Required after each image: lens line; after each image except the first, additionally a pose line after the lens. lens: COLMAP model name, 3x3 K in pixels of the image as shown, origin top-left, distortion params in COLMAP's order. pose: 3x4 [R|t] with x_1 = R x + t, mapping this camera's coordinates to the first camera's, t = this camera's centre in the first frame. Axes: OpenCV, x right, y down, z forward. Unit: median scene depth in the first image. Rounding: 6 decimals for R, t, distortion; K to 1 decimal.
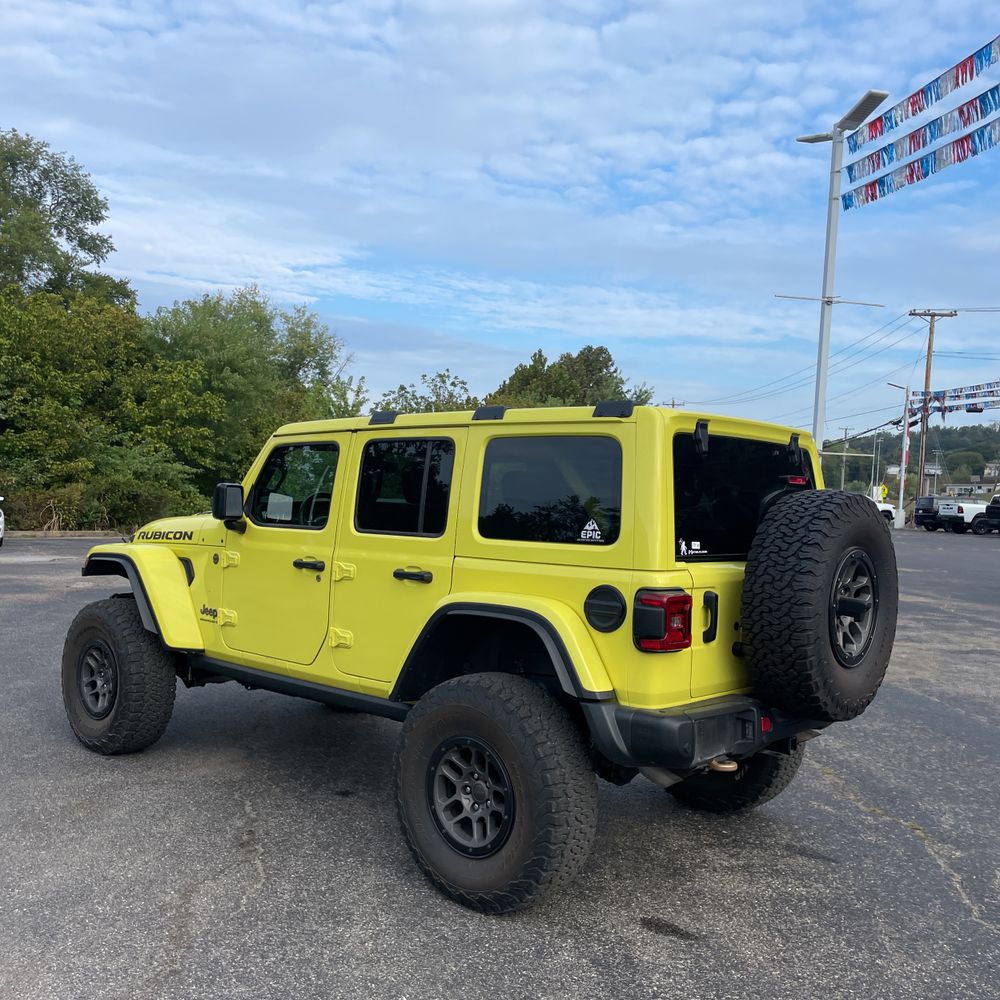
lens RADIAL K [[1017.1, 0, 493.0], [0, 1017.1, 513.5], [0, 0, 1]] dist [0.117093, -0.164147]
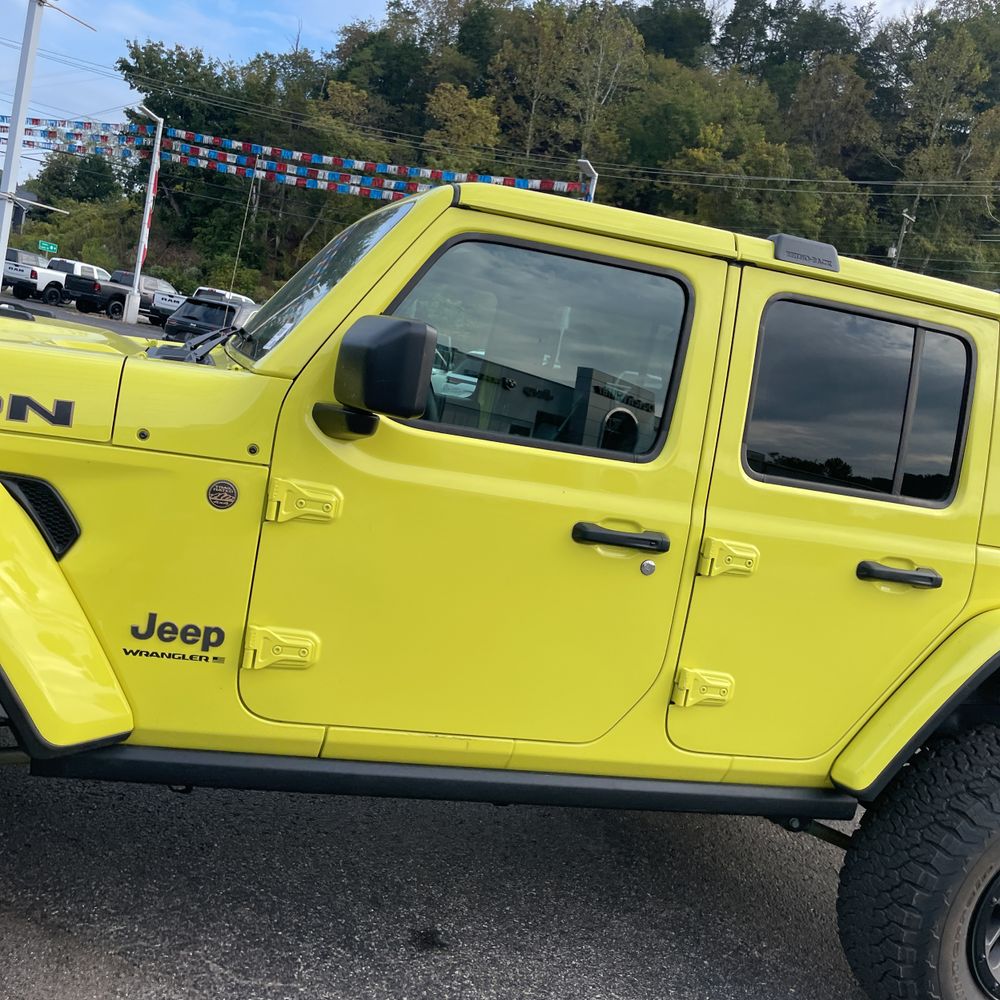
lens RADIAL K [[1014.8, 0, 500.4], [0, 1014.8, 492.2], [0, 0, 1]] dist [0.093900, -0.140663]
pose [[0.510429, -0.047518, 0.858606, -0.533357], [-0.151755, 0.977824, 0.144332, -0.024690], [-0.846424, -0.203969, 0.491898, 0.732813]]
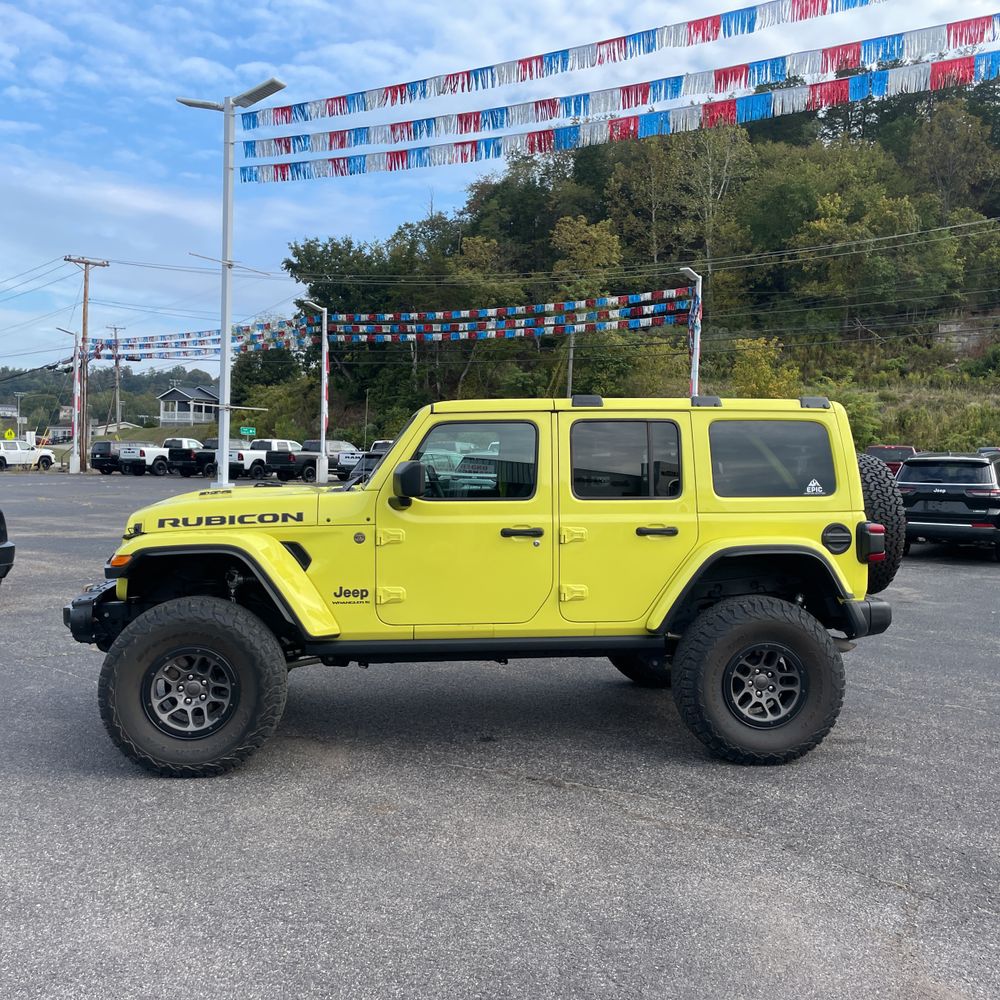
lens RADIAL K [[1014.8, 0, 500.4], [0, 1014.8, 492.2], [0, 0, 1]] dist [0.093900, -0.140663]
pose [[0.651184, -0.057219, 0.756760, -0.906643], [0.029922, 0.998314, 0.049736, -0.042835], [-0.758330, -0.009743, 0.651798, 0.271718]]
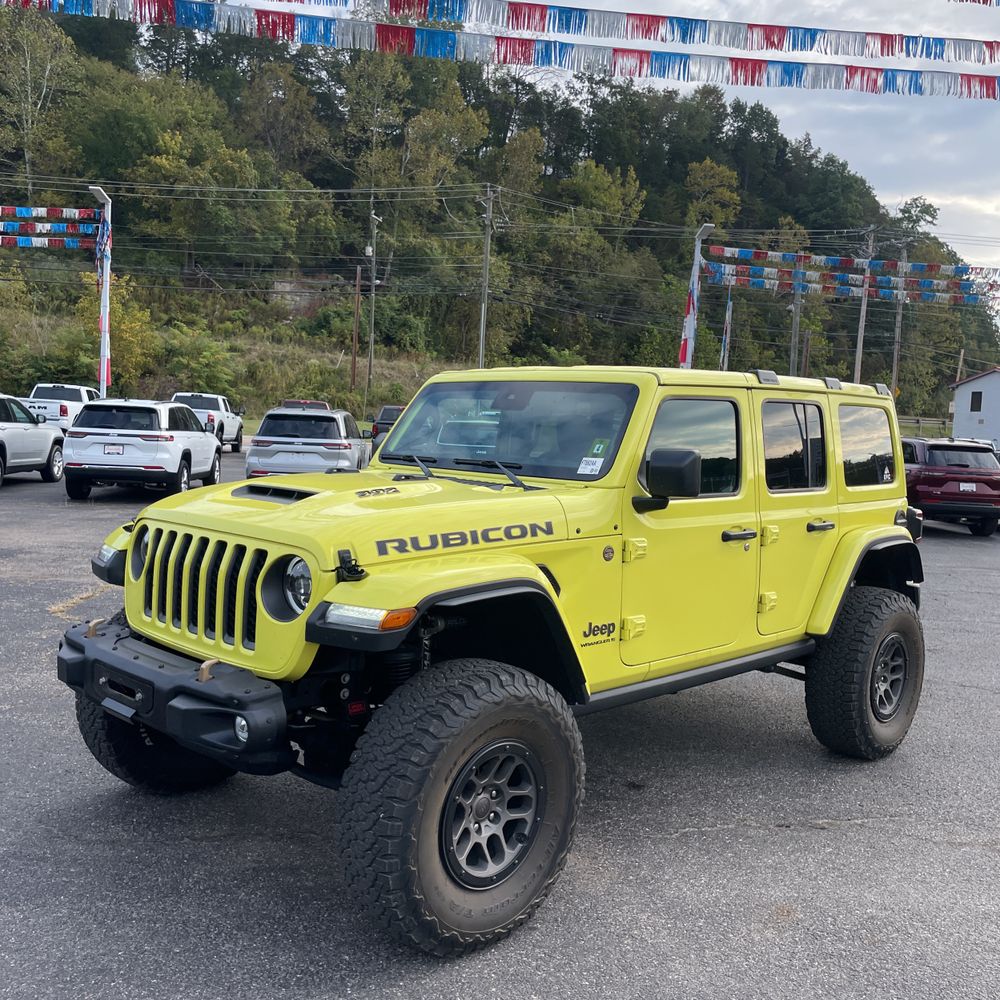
lens RADIAL K [[1007.4, 0, 526.8], [0, 1007.4, 499.5], [0, 0, 1]] dist [0.088516, -0.120436]
pose [[0.018640, -0.111946, 0.993539, -0.957432], [-0.022424, 0.993415, 0.112353, -0.069732], [-0.999575, -0.024374, 0.016007, 1.043680]]
